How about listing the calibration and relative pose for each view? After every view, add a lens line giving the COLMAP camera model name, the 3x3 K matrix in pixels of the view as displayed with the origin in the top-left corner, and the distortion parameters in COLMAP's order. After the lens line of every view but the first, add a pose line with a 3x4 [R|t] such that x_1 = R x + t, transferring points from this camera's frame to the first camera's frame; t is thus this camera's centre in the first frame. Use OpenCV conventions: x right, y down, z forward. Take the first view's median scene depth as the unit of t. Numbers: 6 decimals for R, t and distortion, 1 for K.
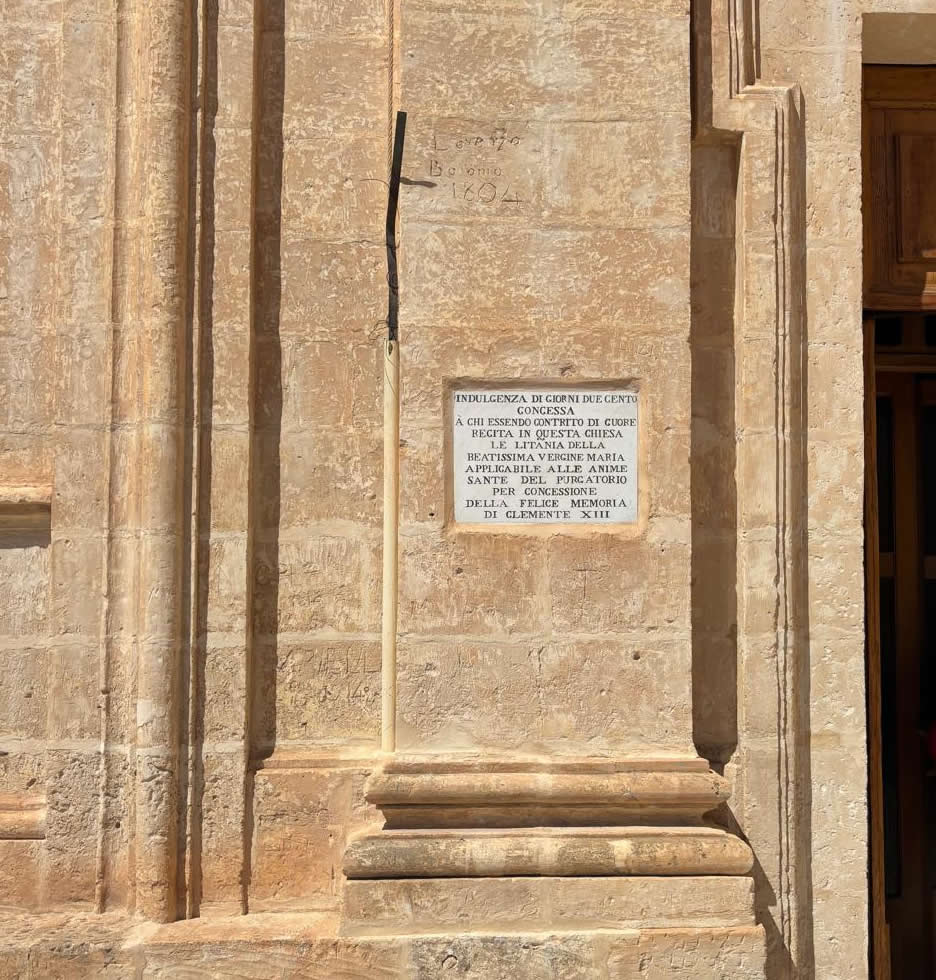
lens RADIAL K [[1599.3, 0, 468.2], [0, 1599.3, 489.7], [0, 0, 1]] dist [-0.008276, 0.000000]
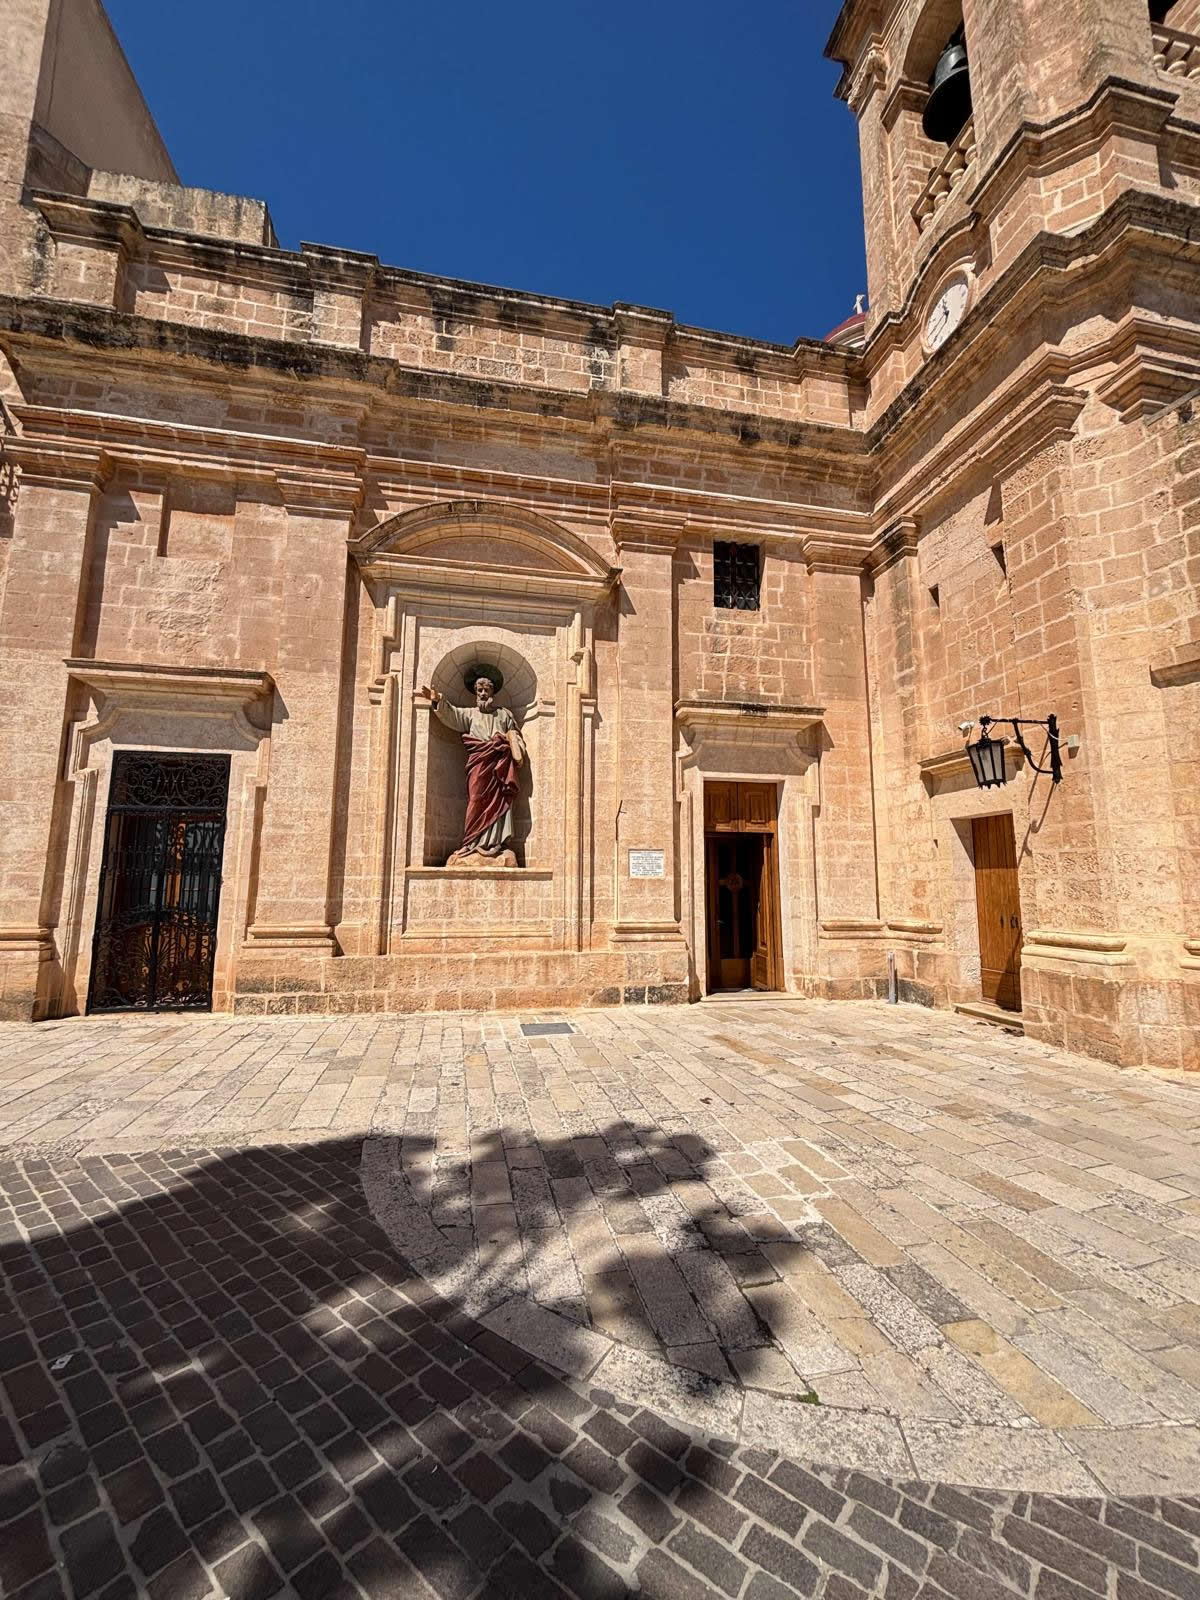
lens RADIAL K [[637.5, 0, 601.0], [0, 637.5, 801.9], [0, 0, 1]] dist [-0.001780, -0.000626]
pose [[0.992148, 0.019961, 0.123466, -0.366634], [-0.011418, 0.997515, -0.069519, -0.076627], [-0.124547, 0.067563, 0.989911, -1.088615]]
